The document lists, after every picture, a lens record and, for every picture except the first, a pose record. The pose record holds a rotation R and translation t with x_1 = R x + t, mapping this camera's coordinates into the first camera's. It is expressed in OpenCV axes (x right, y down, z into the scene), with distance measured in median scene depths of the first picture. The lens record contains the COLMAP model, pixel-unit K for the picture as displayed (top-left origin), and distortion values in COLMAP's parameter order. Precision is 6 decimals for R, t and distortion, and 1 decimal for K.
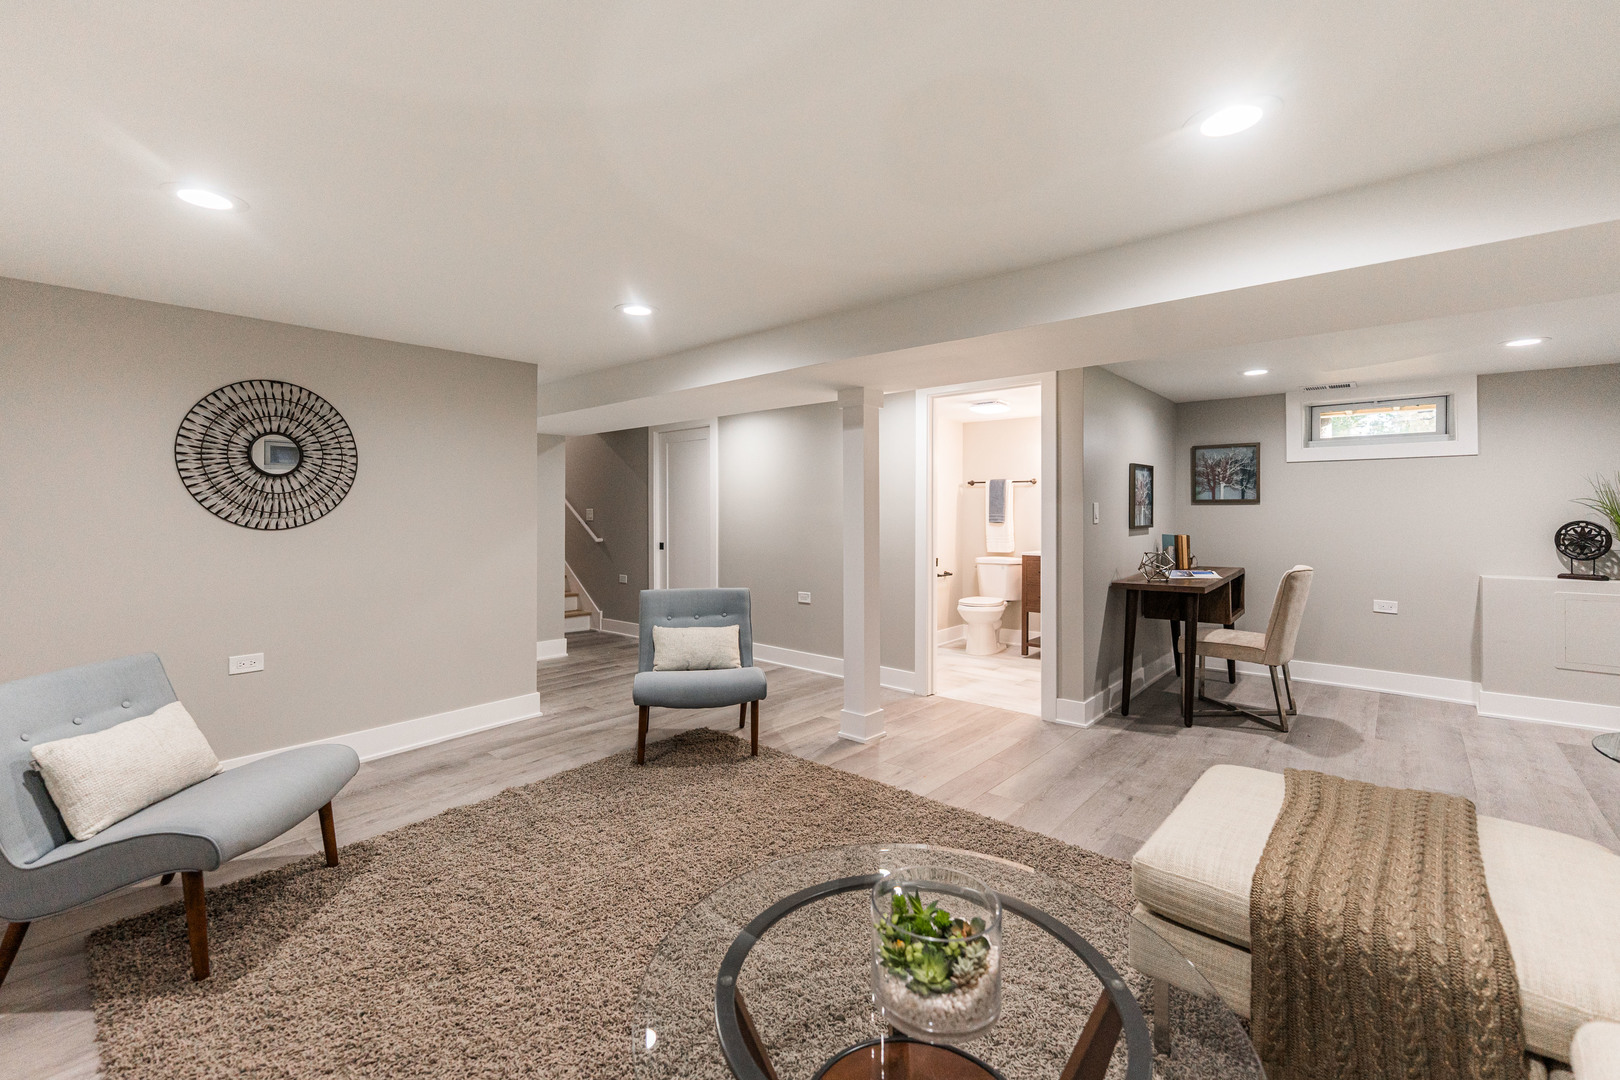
lens RADIAL K [[678.3, 0, 806.0], [0, 678.3, 525.4], [0, 0, 1]] dist [-0.001130, -0.000190]
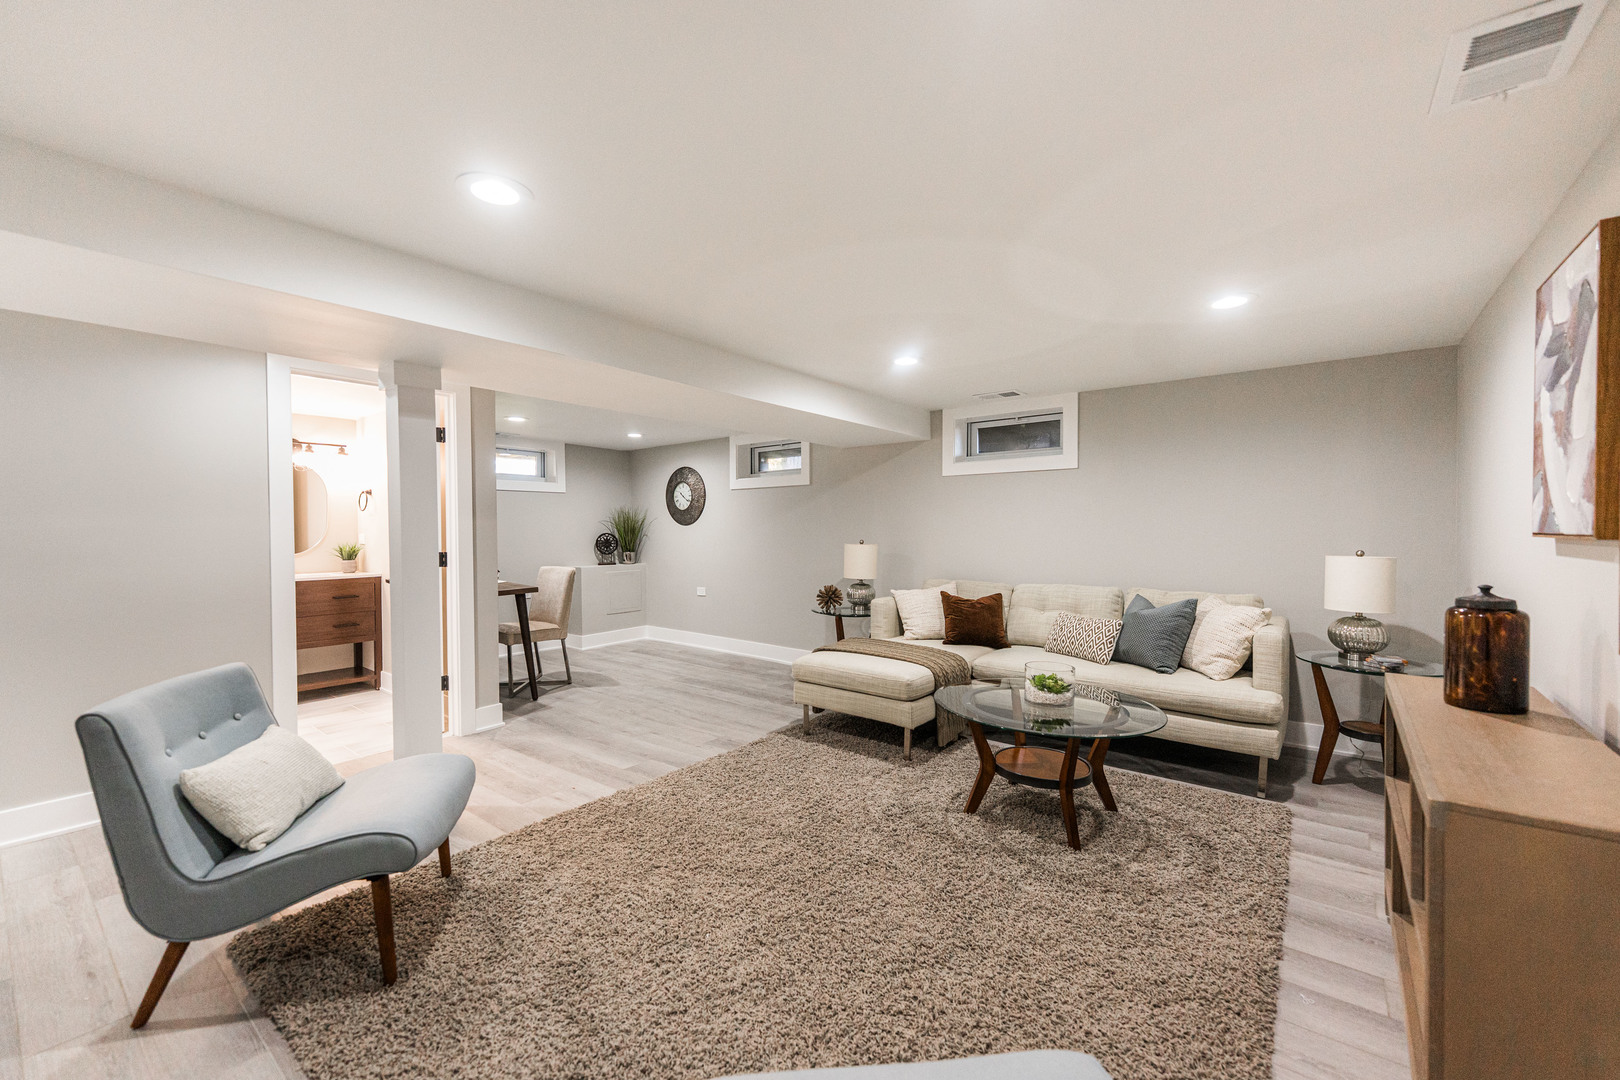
lens RADIAL K [[638.9, 0, 806.6], [0, 638.9, 538.7], [0, 0, 1]] dist [0.000211, 0.000005]
pose [[-0.051609, -0.013208, 0.998580, -0.641095], [0.019776, 0.999703, 0.014245, -0.006222], [-0.998472, 0.020483, -0.051333, 0.567779]]
